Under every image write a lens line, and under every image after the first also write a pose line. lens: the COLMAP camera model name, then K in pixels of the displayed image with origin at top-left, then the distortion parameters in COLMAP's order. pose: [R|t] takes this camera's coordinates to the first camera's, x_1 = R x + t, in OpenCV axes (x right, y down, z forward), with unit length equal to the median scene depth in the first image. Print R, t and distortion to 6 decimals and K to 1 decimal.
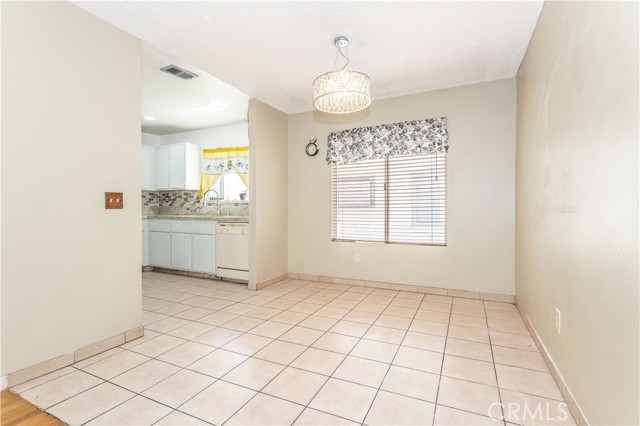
lens RADIAL K [[301.0, 0, 320.5], [0, 301.0, 210.5], [0, 0, 1]] dist [0.004392, 0.001023]
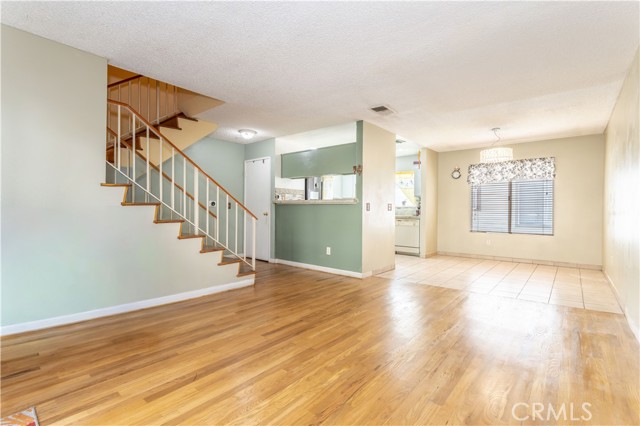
lens RADIAL K [[301.0, 0, 322.1], [0, 301.0, 211.6], [0, 0, 1]] dist [0.004392, 0.001023]
pose [[0.971630, 0.011576, -0.236224, -0.338749], [-0.010794, 0.999931, 0.004603, -0.004709], [0.236261, -0.001923, 0.971688, -0.723438]]
